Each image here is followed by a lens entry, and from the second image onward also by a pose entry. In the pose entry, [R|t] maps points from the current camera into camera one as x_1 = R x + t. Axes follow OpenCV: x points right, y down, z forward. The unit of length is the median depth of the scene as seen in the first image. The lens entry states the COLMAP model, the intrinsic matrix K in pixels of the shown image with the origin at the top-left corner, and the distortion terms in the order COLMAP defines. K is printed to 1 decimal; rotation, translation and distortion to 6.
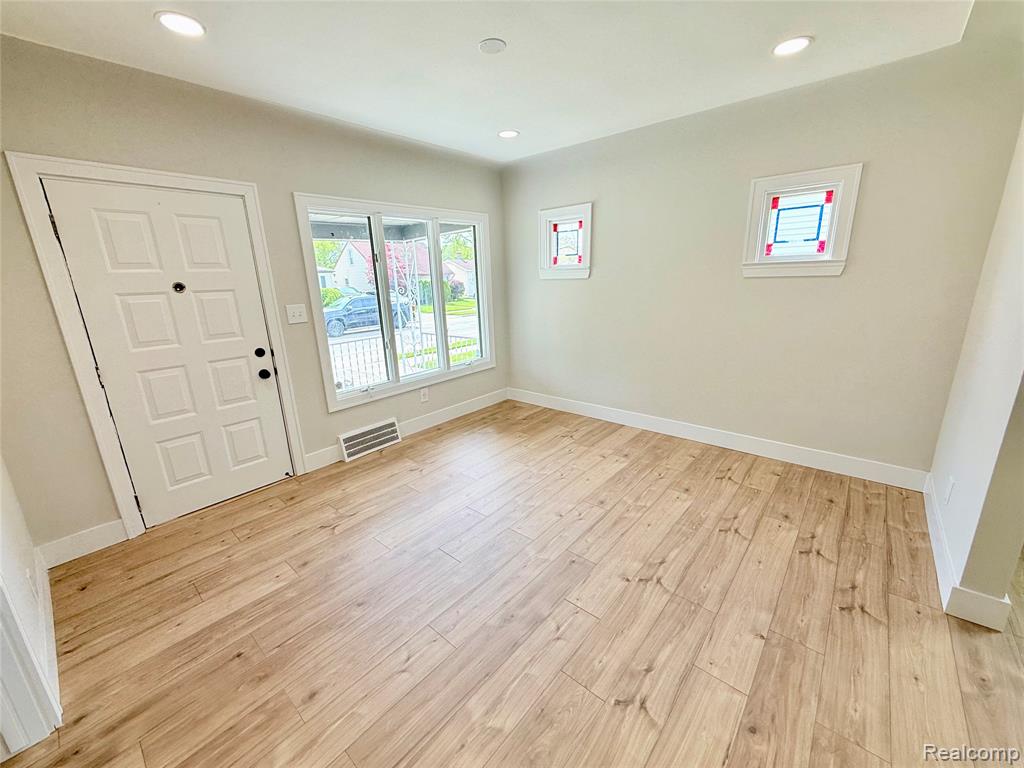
lens RADIAL K [[408.4, 0, 509.5], [0, 408.4, 384.0], [0, 0, 1]] dist [-0.001777, 0.000192]
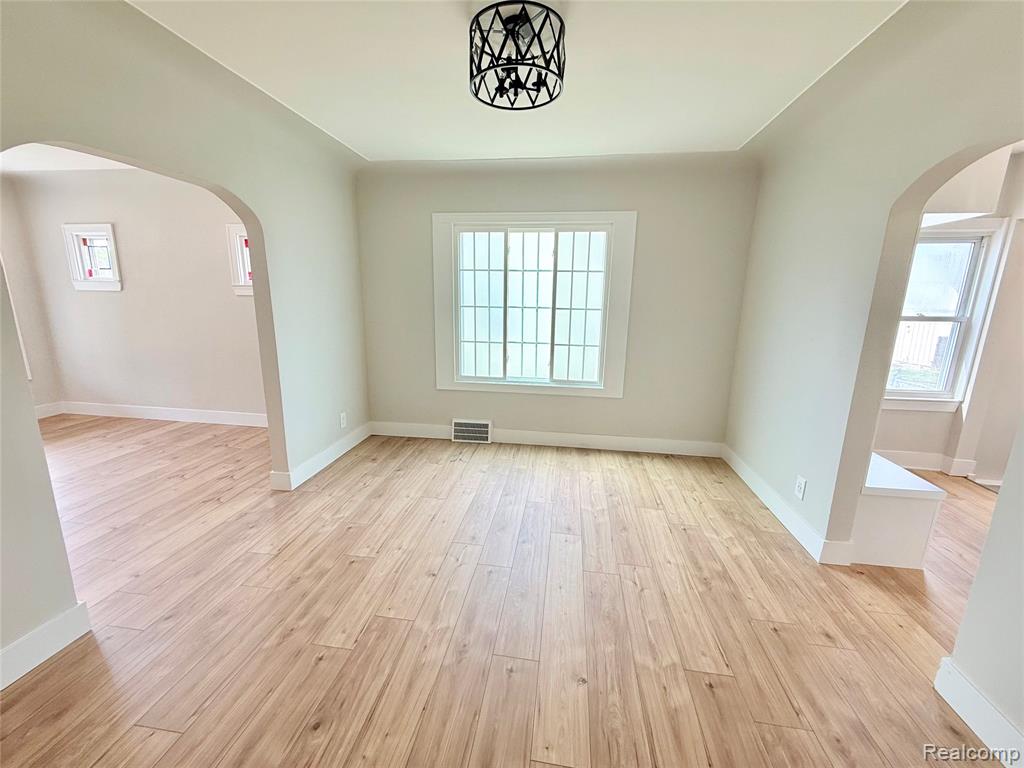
lens RADIAL K [[408.4, 0, 510.0], [0, 408.4, 383.7], [0, 0, 1]] dist [-0.001777, 0.000192]
pose [[0.839751, -0.066780, 0.538850, 0.598069], [0.096268, 0.994997, -0.026714, 0.153721], [-0.534370, 0.074307, 0.841978, -0.598893]]
